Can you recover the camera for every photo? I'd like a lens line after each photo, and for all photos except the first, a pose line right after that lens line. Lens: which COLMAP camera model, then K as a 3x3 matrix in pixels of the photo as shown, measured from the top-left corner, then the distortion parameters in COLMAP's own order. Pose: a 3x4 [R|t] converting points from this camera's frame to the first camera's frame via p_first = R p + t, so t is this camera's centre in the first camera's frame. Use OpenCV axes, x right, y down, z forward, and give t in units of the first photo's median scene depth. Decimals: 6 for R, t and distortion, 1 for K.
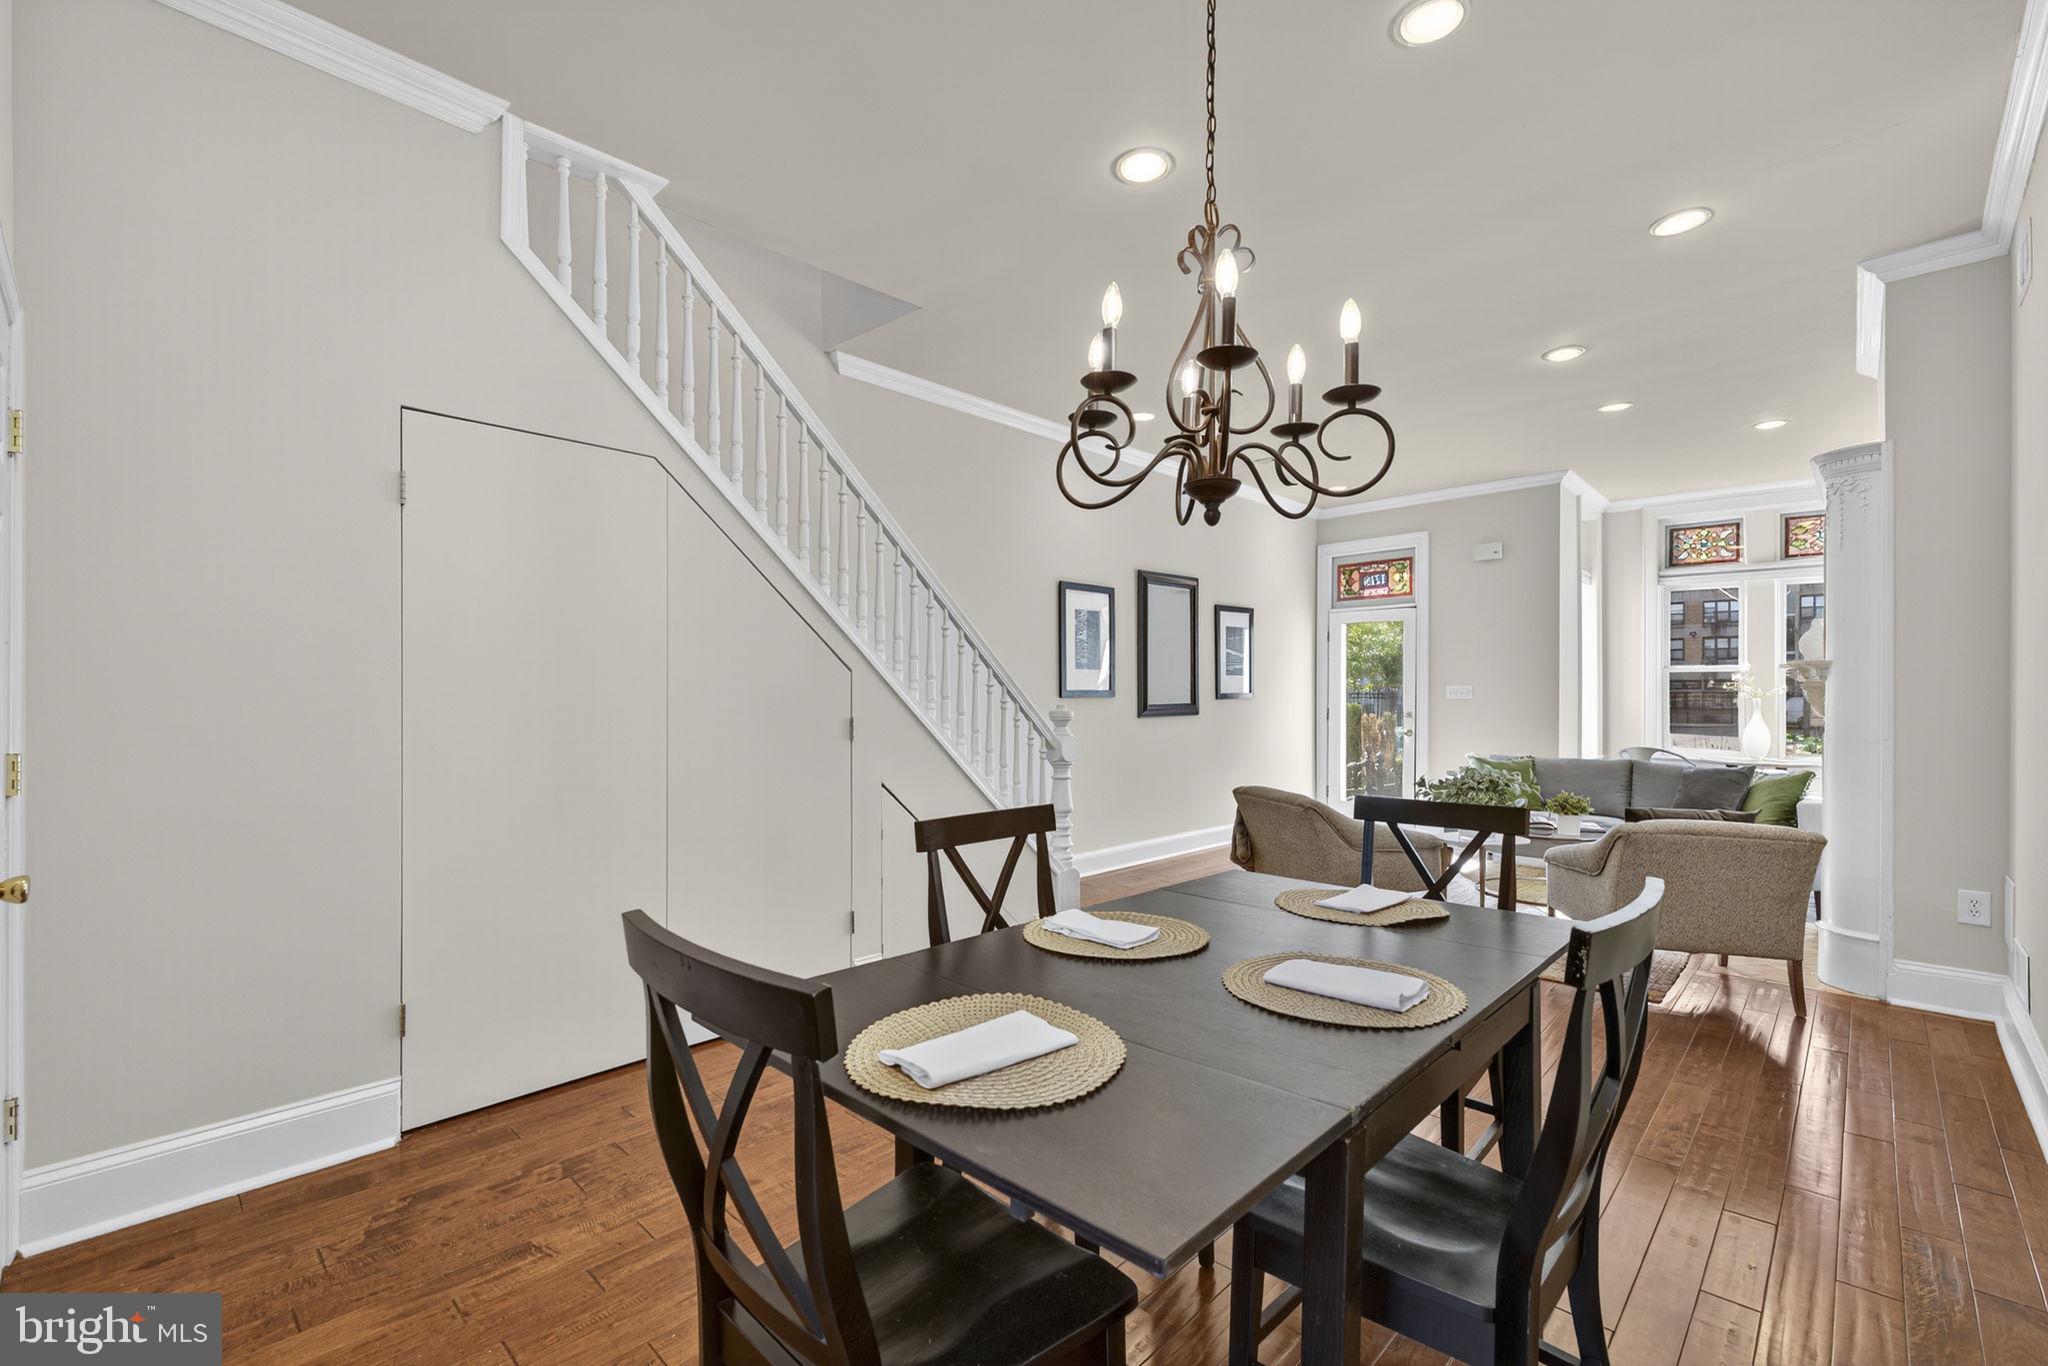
lens RADIAL K [[862.2, 0, 1024.0], [0, 862.2, 683.0], [0, 0, 1]] dist [-0.037618, 0.025846]
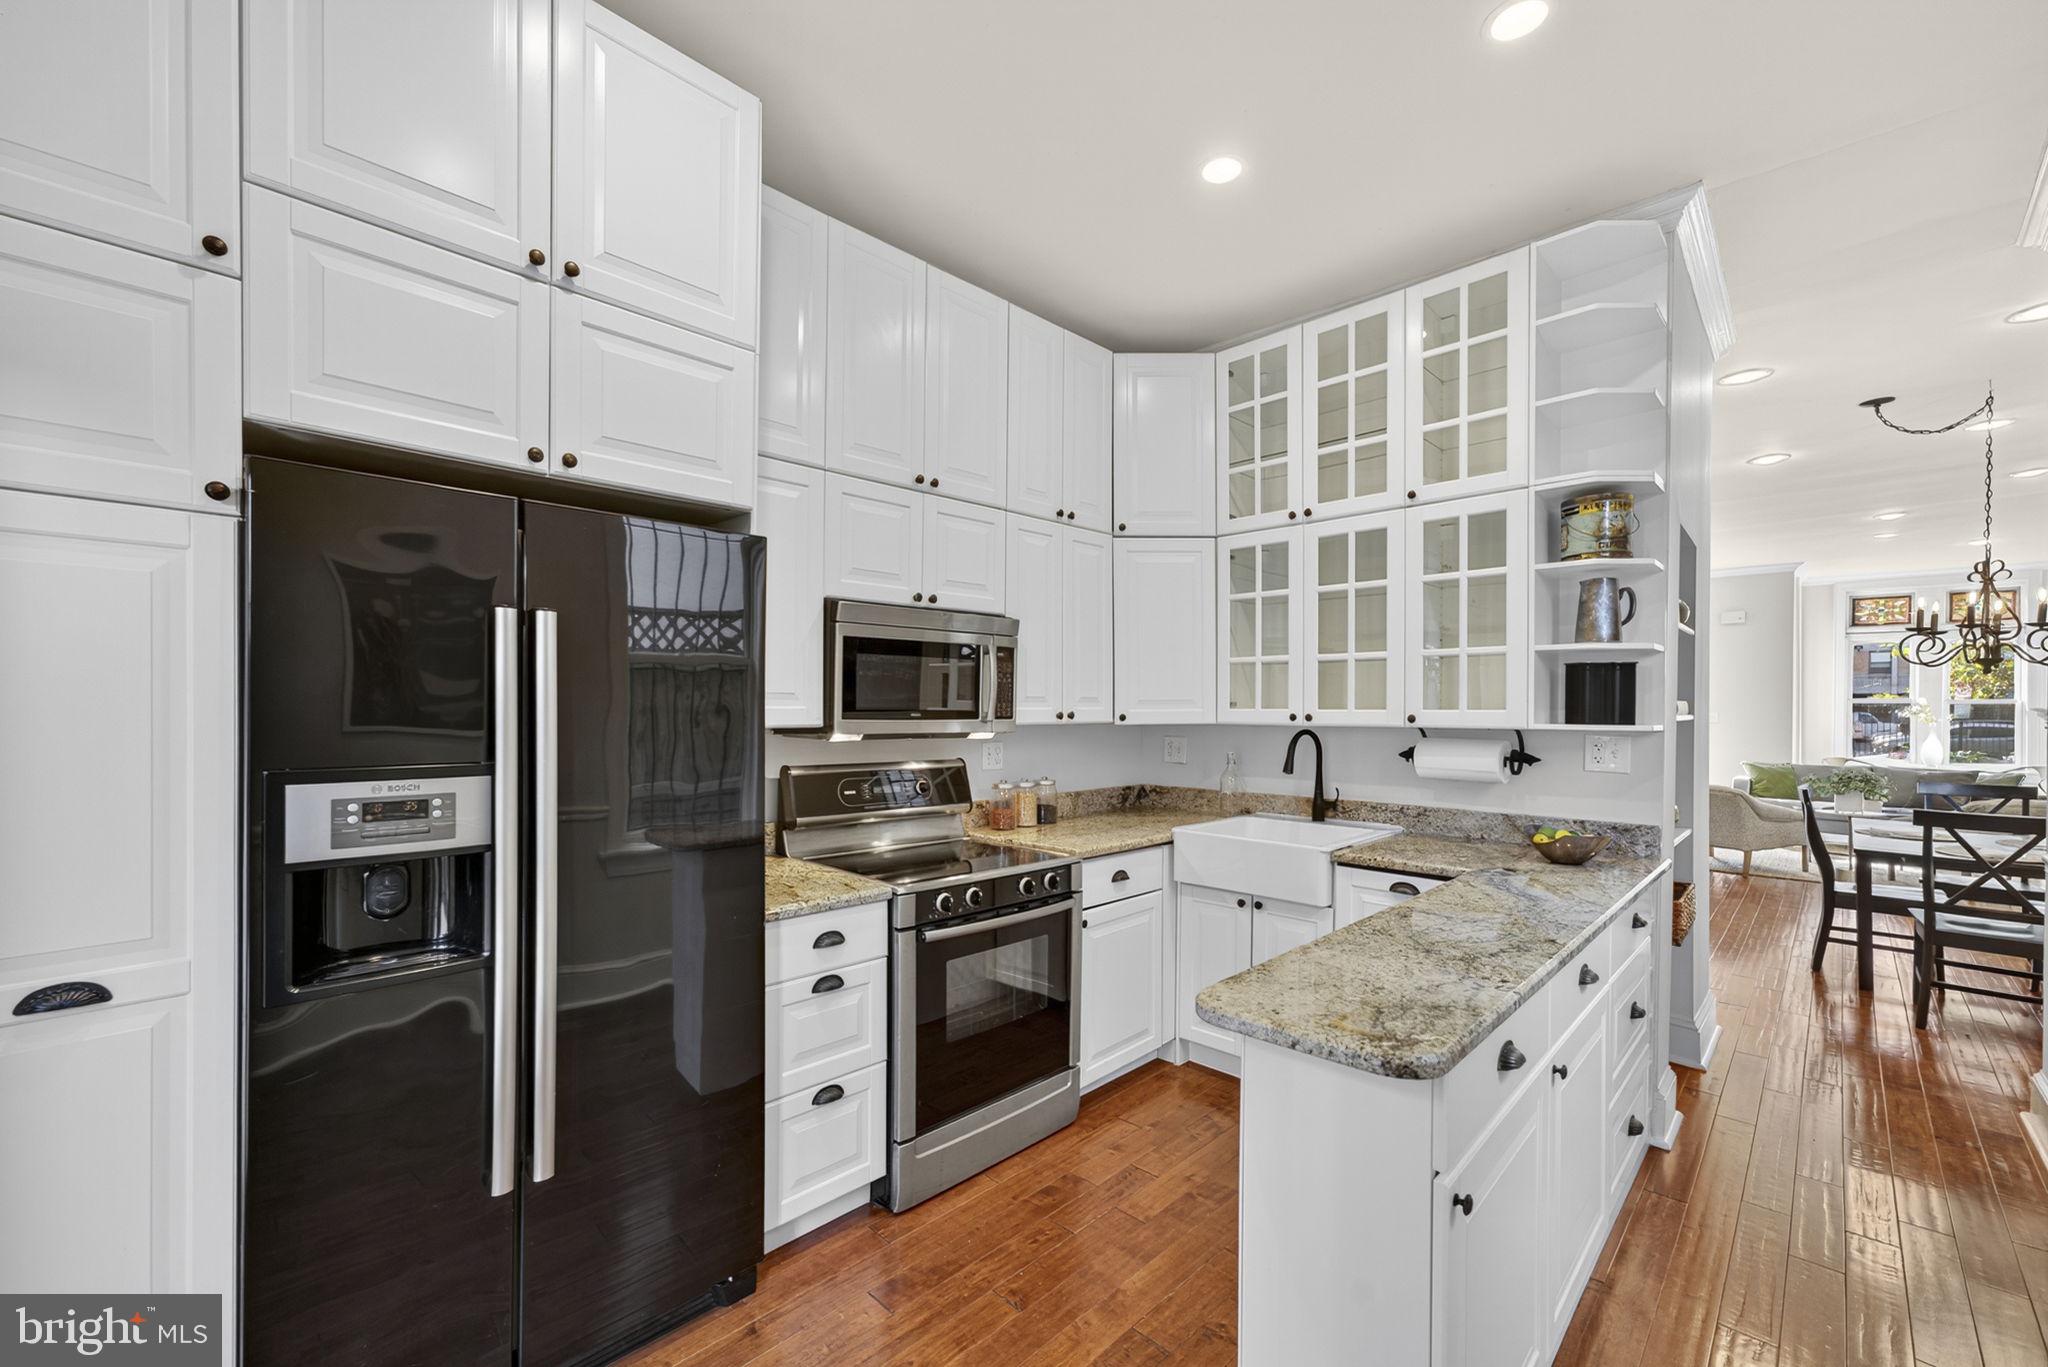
lens RADIAL K [[821.3, 0, 1024.1], [0, 821.3, 707.0], [0, 0, 1]] dist [-0.027244, 0.028100]
pose [[0.999991, 0.003973, -0.001524, -0.587428], [-0.003947, 0.999848, 0.016968, -0.023839], [0.001591, -0.016961, 0.999855, -0.340941]]
